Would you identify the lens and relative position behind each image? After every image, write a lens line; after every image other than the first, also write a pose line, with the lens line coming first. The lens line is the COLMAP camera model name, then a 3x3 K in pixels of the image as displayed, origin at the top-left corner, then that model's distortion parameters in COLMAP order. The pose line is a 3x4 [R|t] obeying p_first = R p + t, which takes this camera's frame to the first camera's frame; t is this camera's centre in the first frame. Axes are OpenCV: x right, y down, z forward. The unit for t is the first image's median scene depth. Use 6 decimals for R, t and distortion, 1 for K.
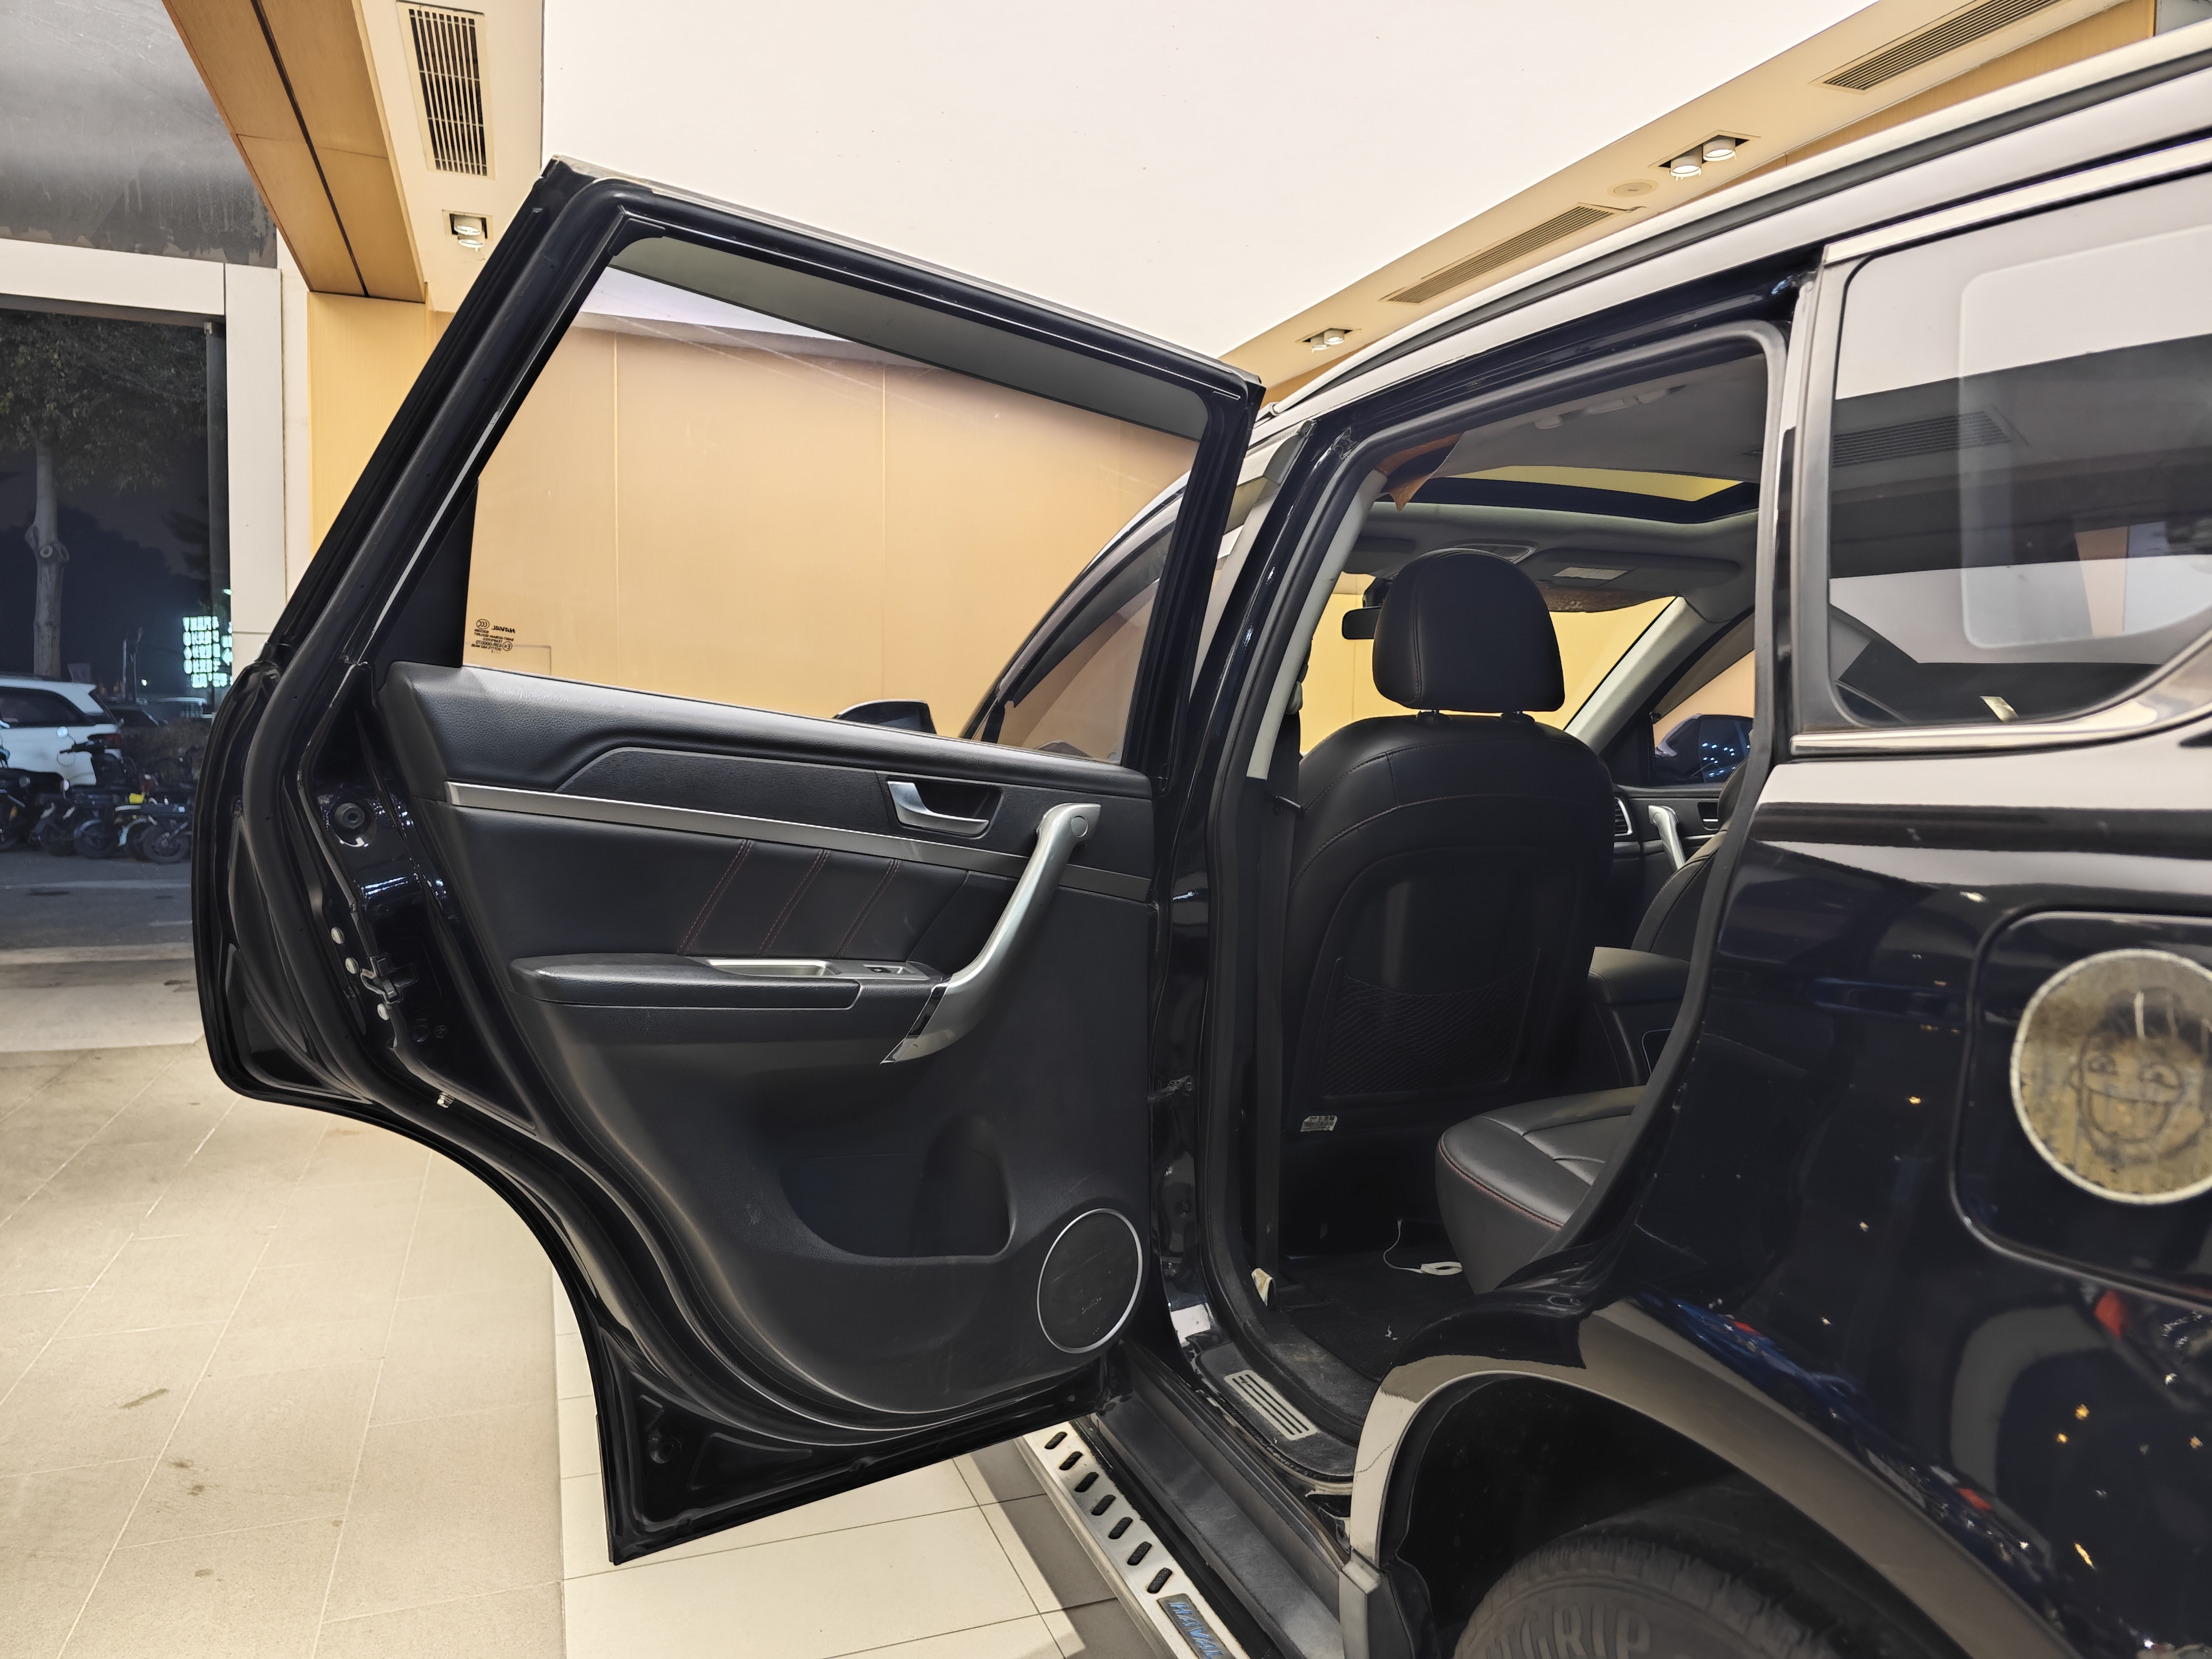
lens RADIAL K [[1505.3, 0, 1108.6], [0, 1505.3, 833.4], [0, 0, 1]] dist [0.033083, -0.027605]
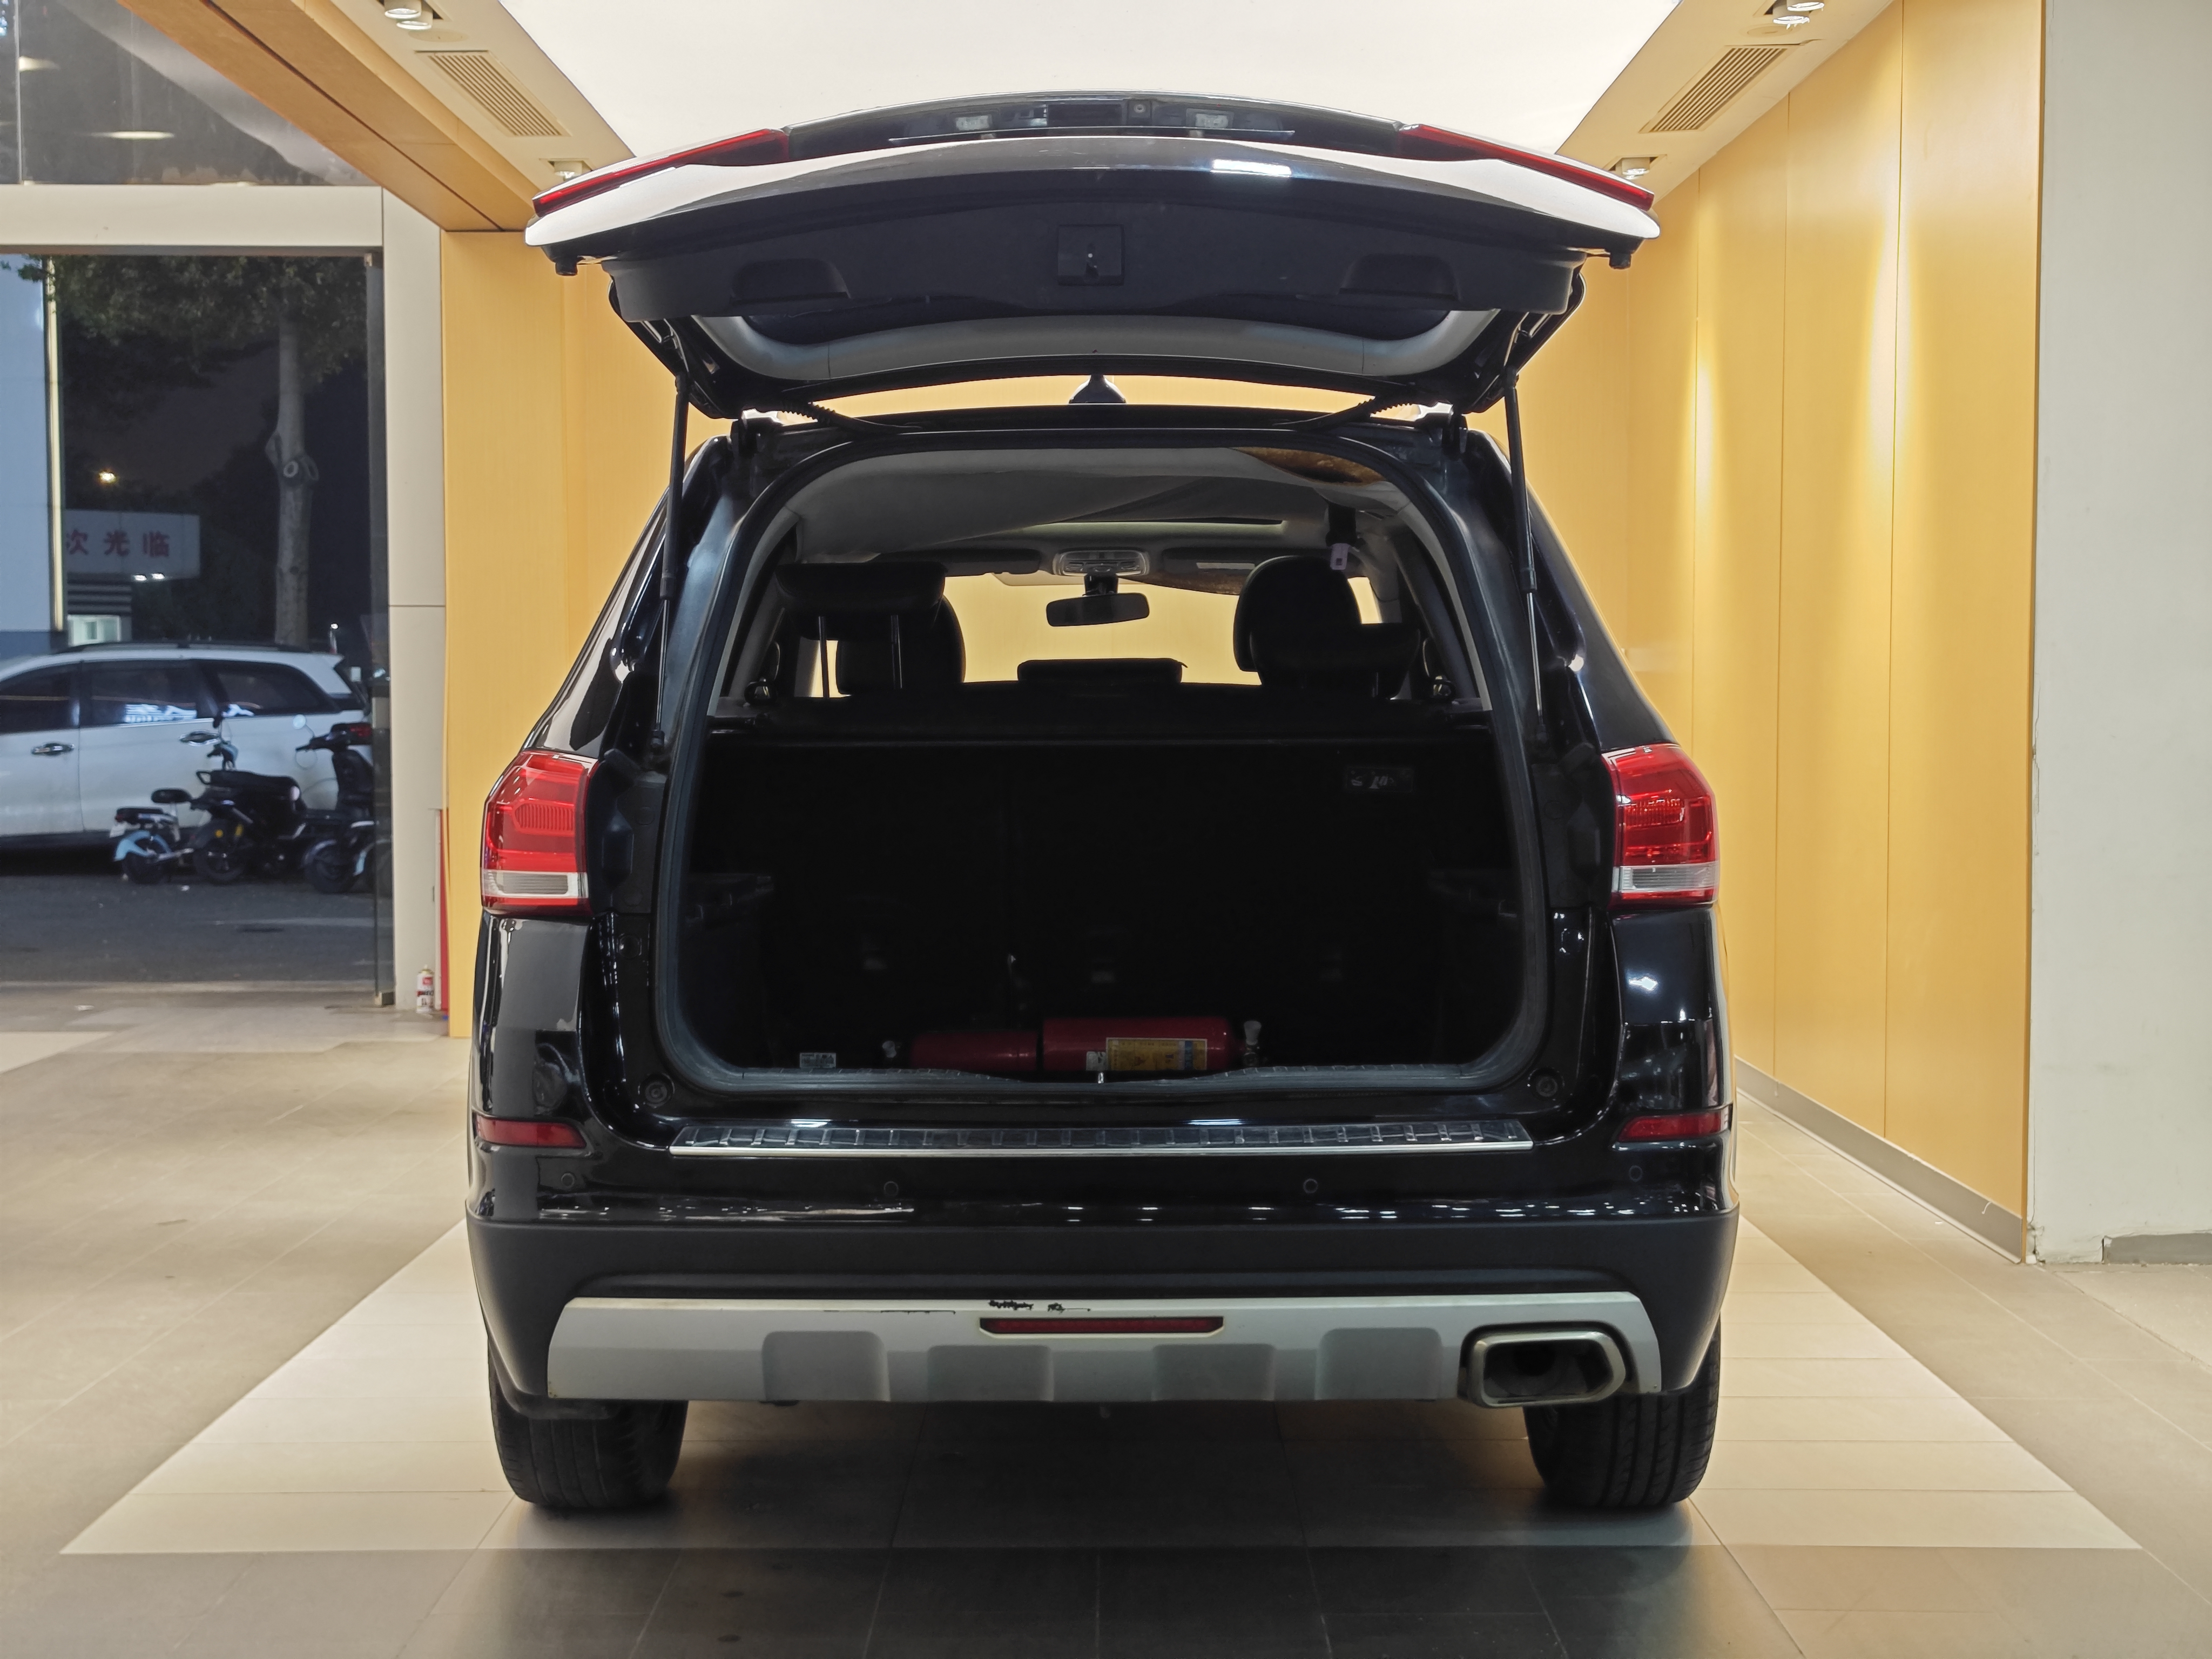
lens RADIAL K [[2956.5, 0, 1108.3], [0, 2956.5, 882.9], [0, 0, 1]] dist [0.061513, 0.000000]
pose [[0.935257, 0.003728, -0.353950, 0.212460], [-0.005278, 0.999980, -0.003415, 0.015787], [0.353930, 0.005062, 0.935258, -0.231581]]
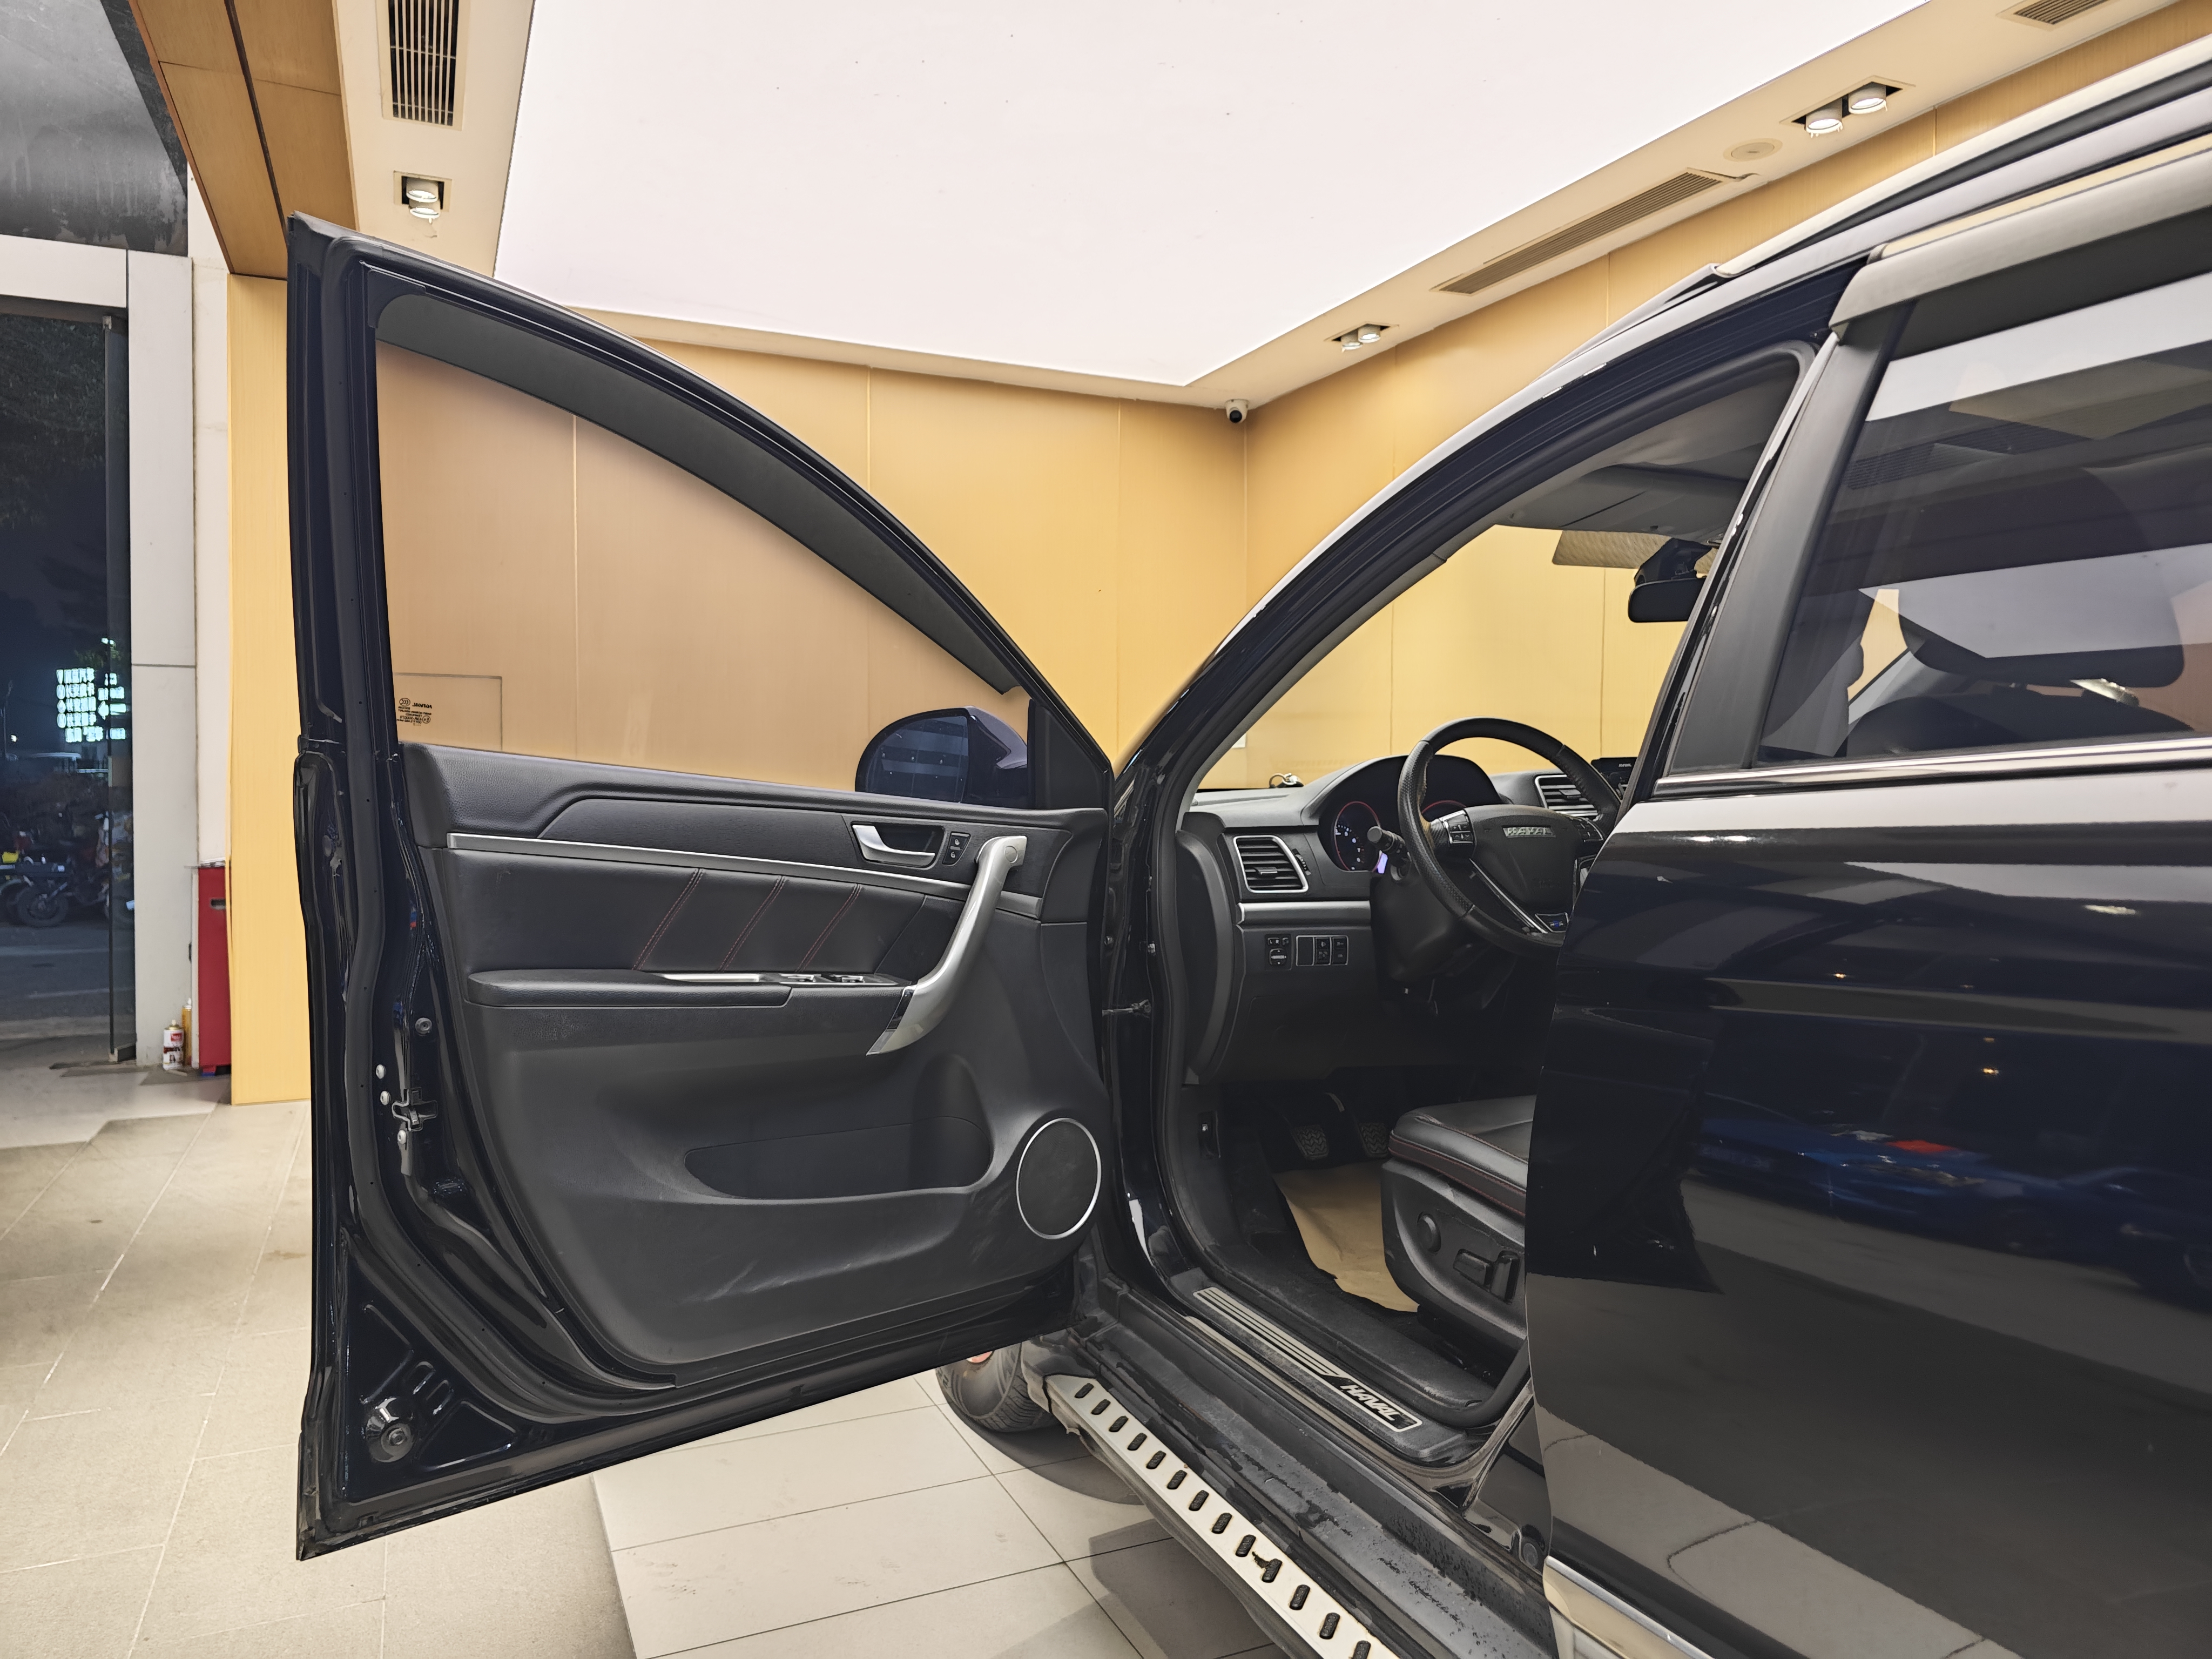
lens RADIAL K [[1505.3, 0, 1092.2], [0, 1505.3, 826.2], [0, 0, 1]] dist [0.033083, -0.027605]
pose [[0.998525, -0.013961, 0.052468, -0.035512], [0.015770, 0.999289, -0.034239, 0.000078], [-0.051953, 0.035016, 0.998035, 0.048826]]
